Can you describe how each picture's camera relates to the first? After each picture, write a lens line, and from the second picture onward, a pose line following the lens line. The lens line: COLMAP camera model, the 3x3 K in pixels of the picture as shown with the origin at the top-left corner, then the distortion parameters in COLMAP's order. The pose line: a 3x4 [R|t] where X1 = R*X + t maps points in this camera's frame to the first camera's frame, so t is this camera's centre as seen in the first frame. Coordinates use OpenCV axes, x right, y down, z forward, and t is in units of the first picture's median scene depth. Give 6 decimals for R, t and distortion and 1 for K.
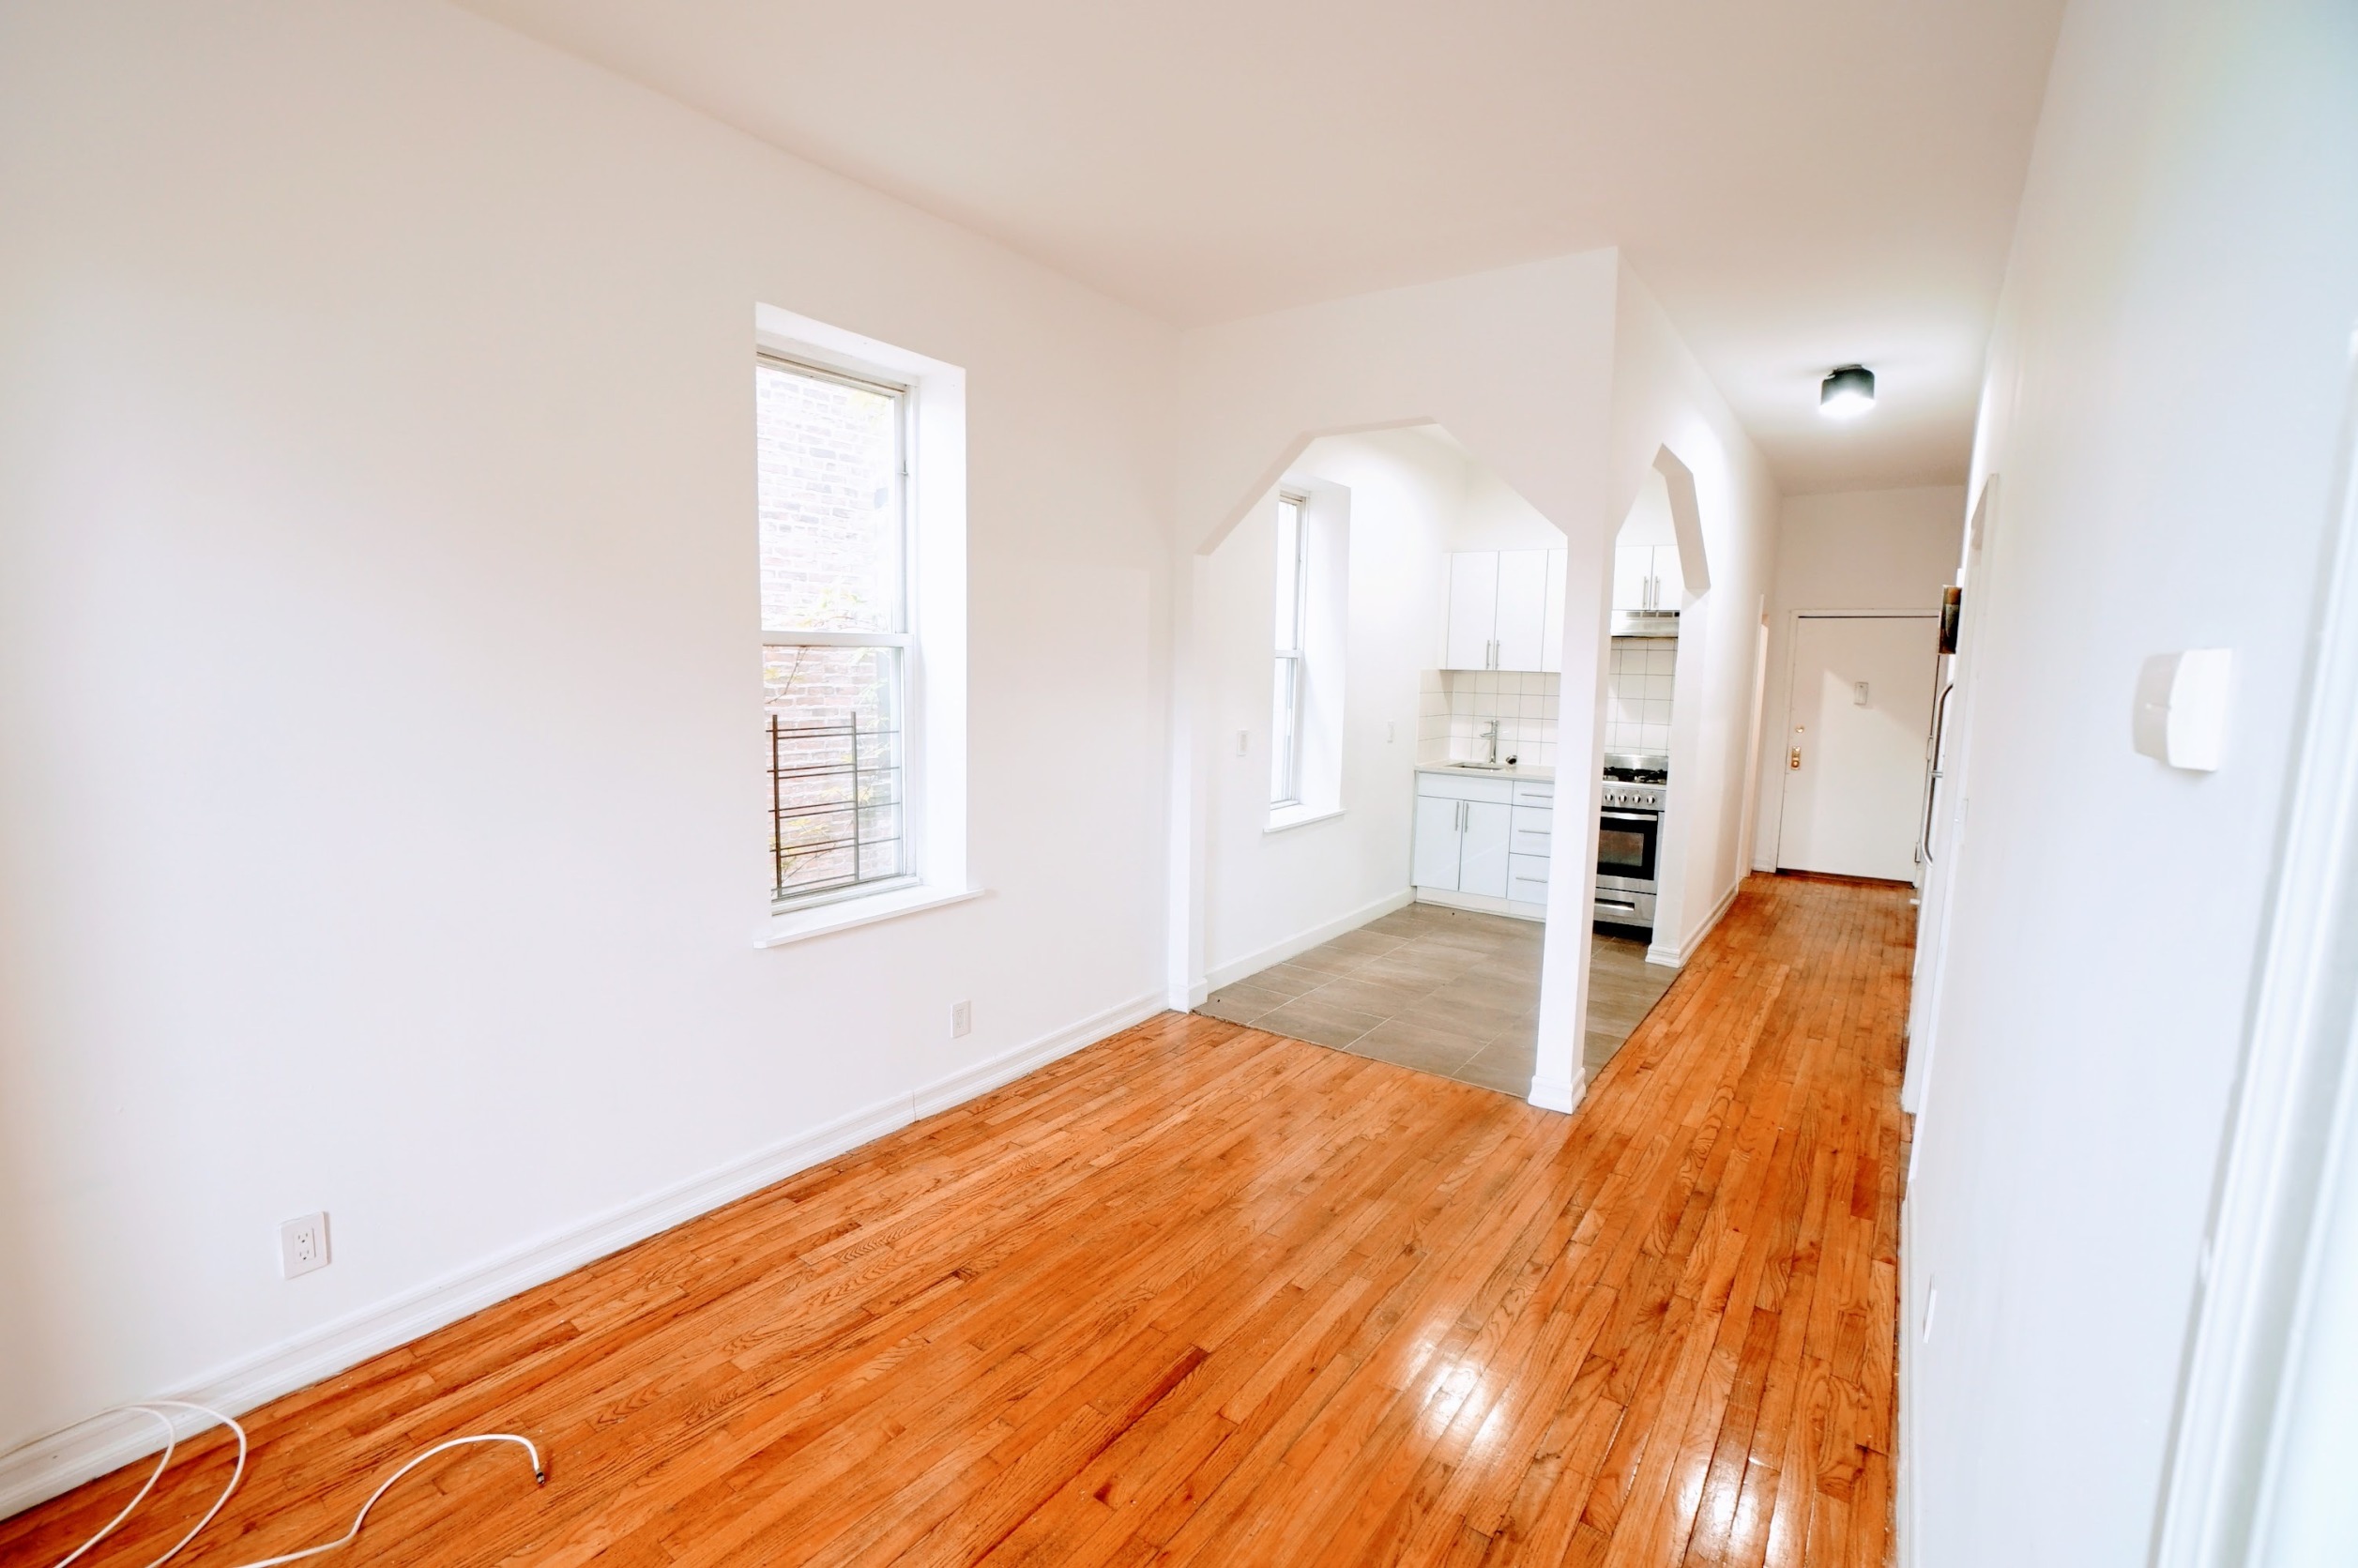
lens RADIAL K [[1116.1, 0, 1155.1], [0, 1116.1, 819.6], [0, 0, 1]] dist [-0.072713, 0.031969]
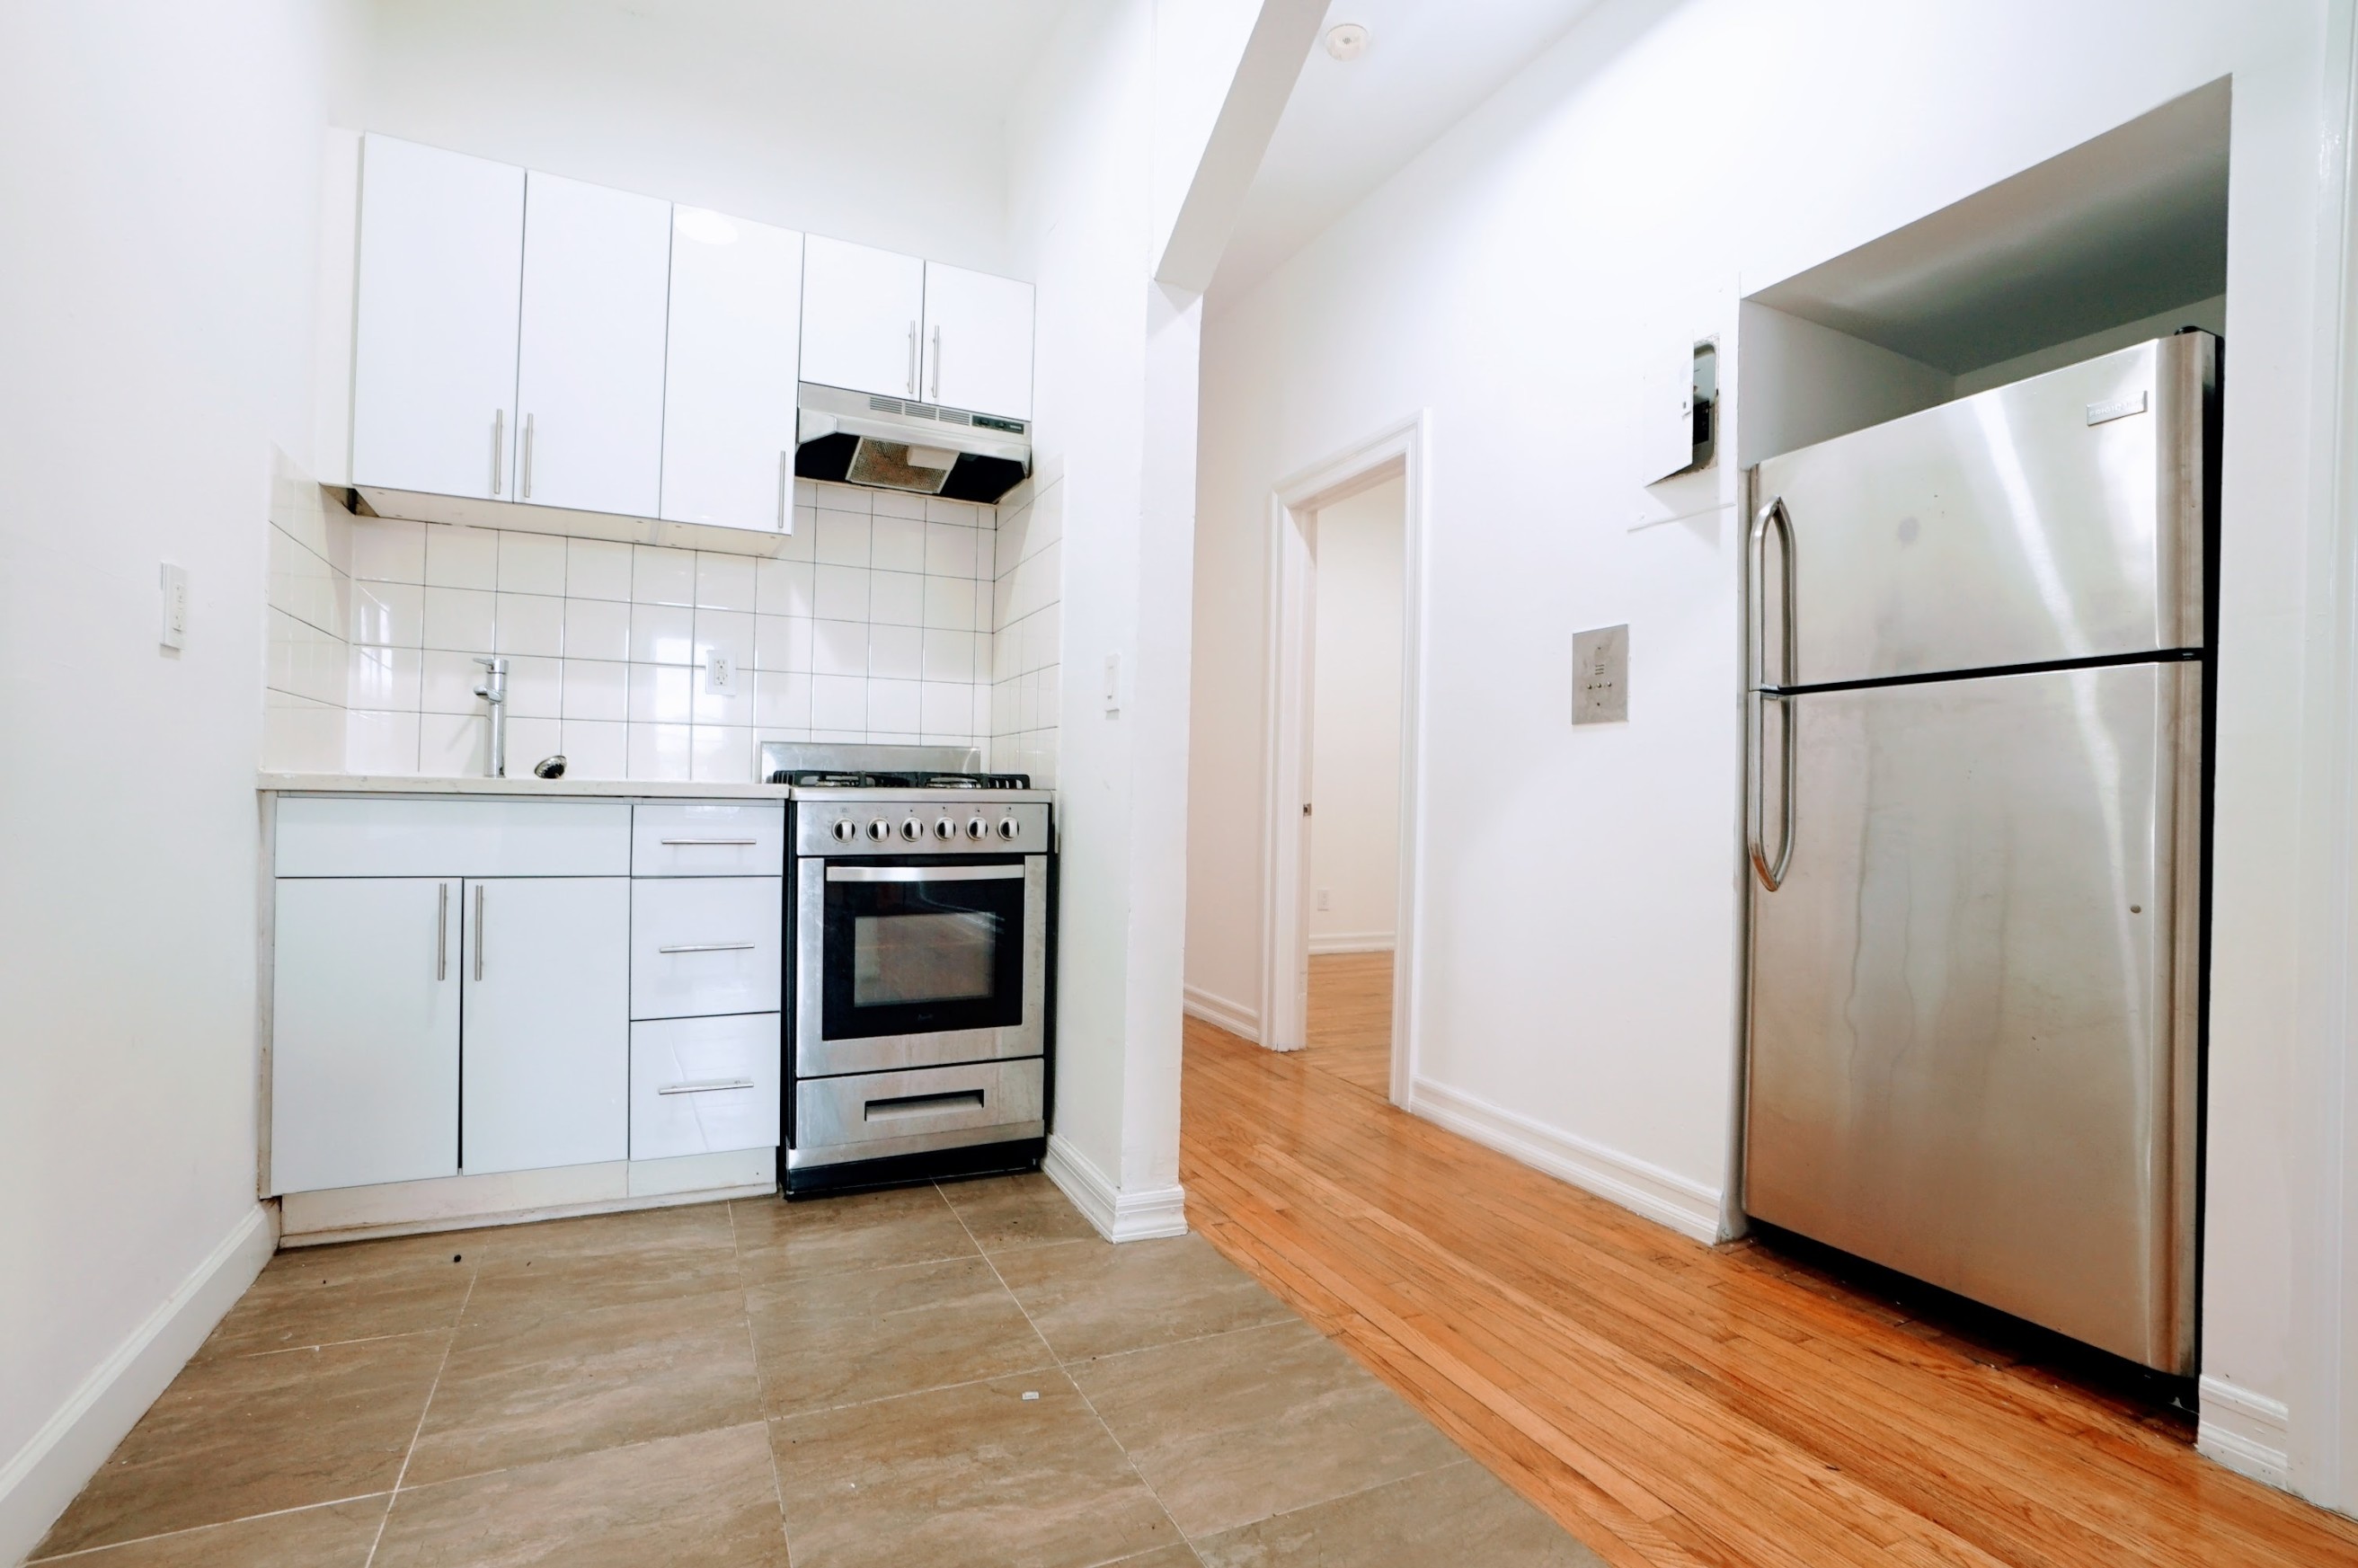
lens RADIAL K [[1088.8, 0, 1179.0], [0, 1088.8, 784.0], [0, 0, 1]] dist [-0.044396, 0.000060]
pose [[0.489059, -0.003572, 0.872243, 0.115812], [0.116962, 0.991229, -0.061521, -0.001609], [-0.864373, 0.132107, 0.485188, 0.674524]]
